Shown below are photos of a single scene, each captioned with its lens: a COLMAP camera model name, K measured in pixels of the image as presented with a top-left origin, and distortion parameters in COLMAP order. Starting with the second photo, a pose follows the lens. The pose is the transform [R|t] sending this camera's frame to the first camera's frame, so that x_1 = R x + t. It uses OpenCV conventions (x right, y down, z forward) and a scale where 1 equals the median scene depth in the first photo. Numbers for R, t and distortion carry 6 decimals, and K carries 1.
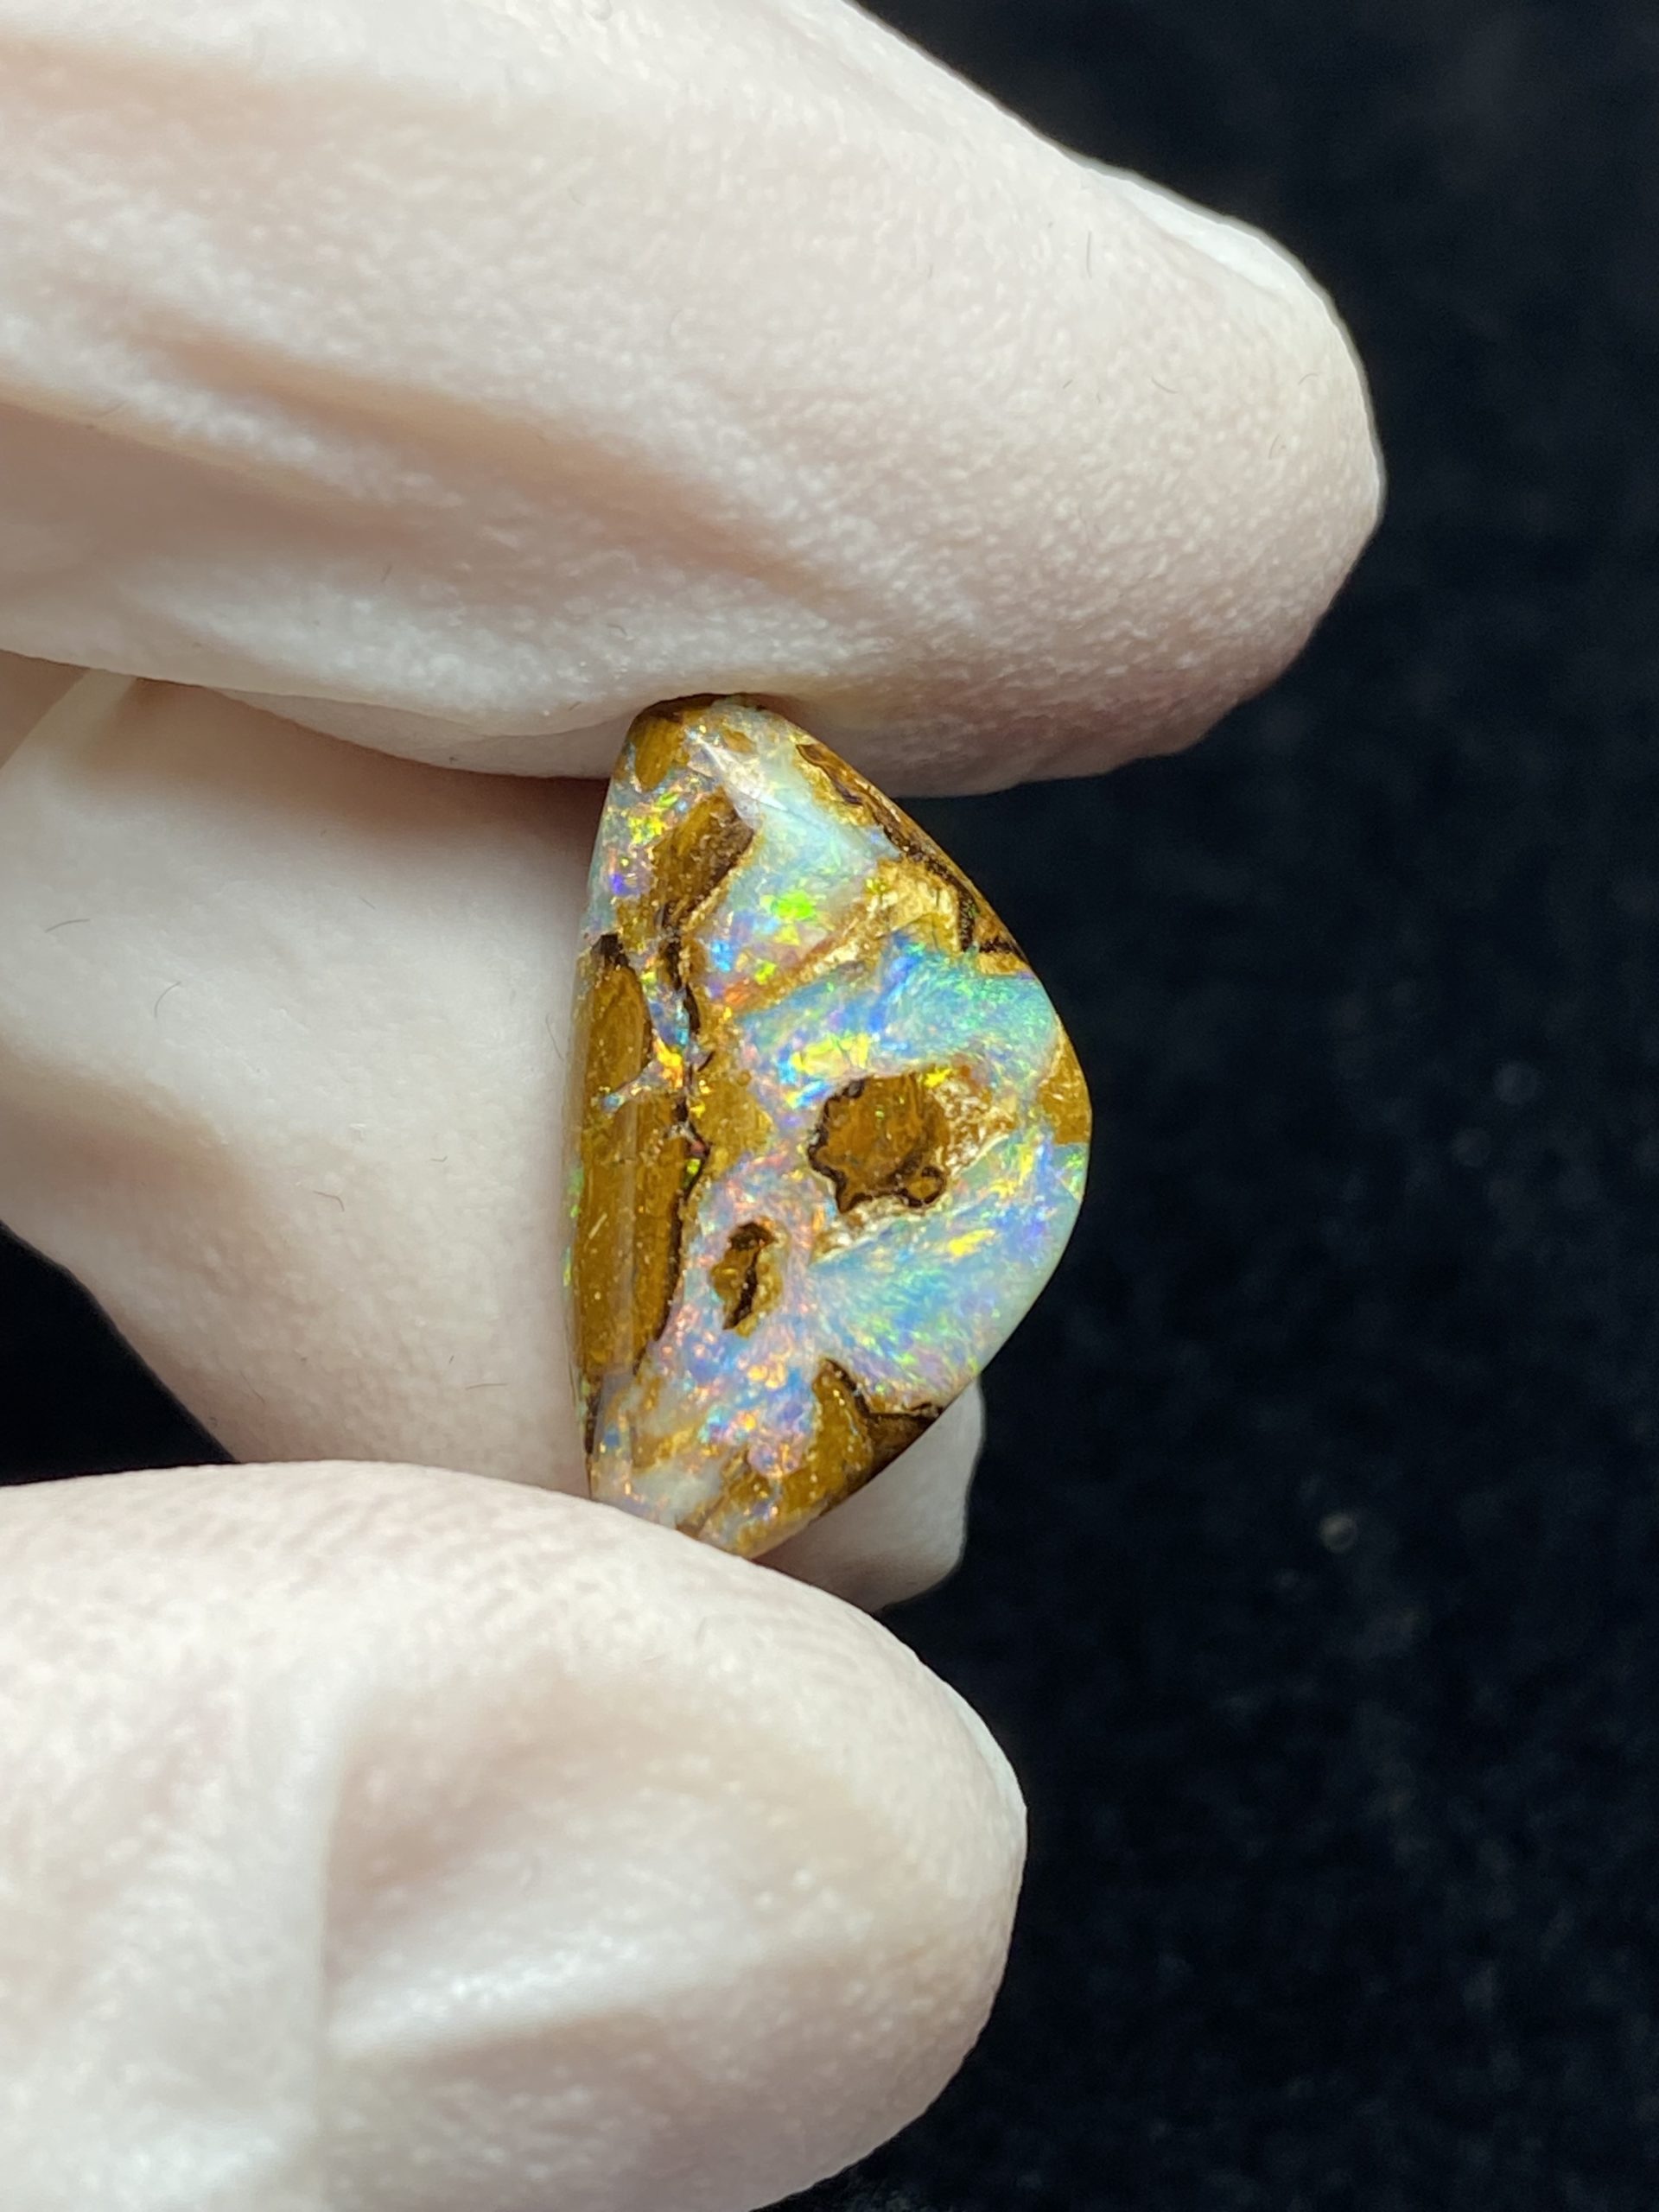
lens RADIAL K [[4212.1, 0, 842.8], [0, 4212.1, 1077.4], [0, 0, 1]] dist [0.116403, -0.043377]
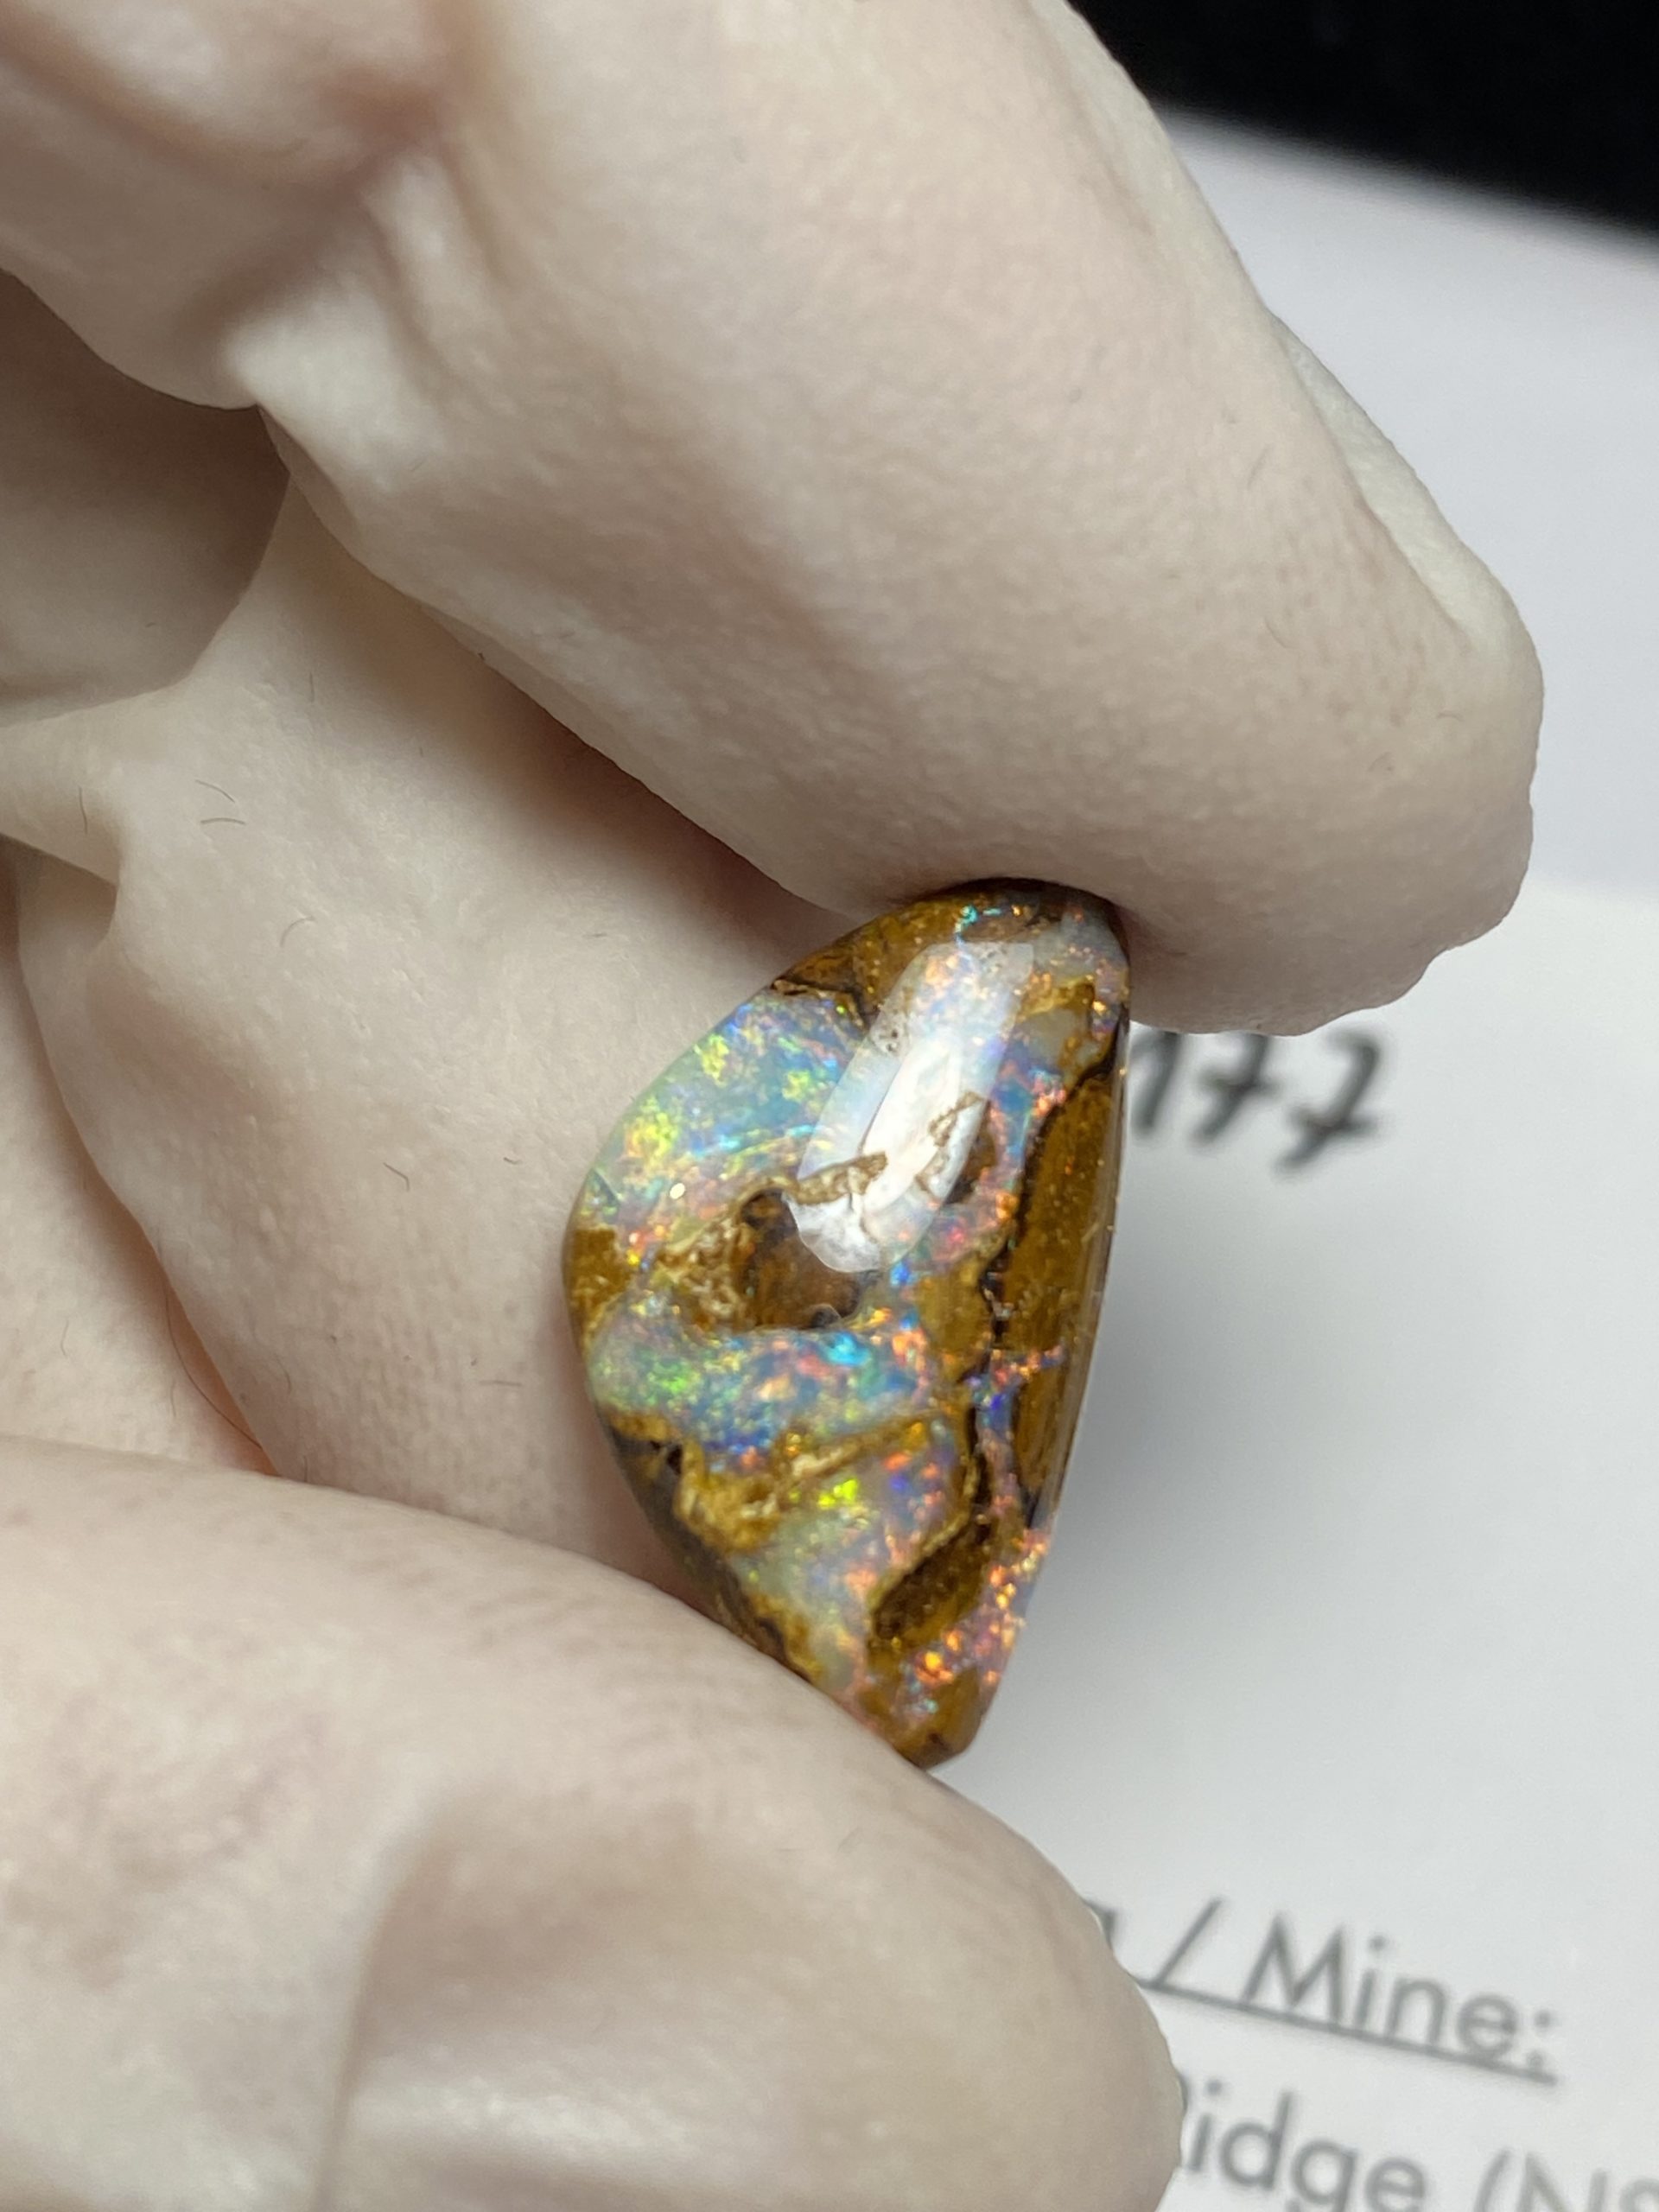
lens RADIAL K [[4212.1, 0, 842.8], [0, 4212.1, 1077.4], [0, 0, 1]] dist [0.116403, -0.043377]
pose [[-0.970128, -0.184815, -0.157149, 0.159287], [0.159311, -0.973871, 0.161850, -0.097914], [-0.182955, 0.131979, 0.974222, 0.052192]]
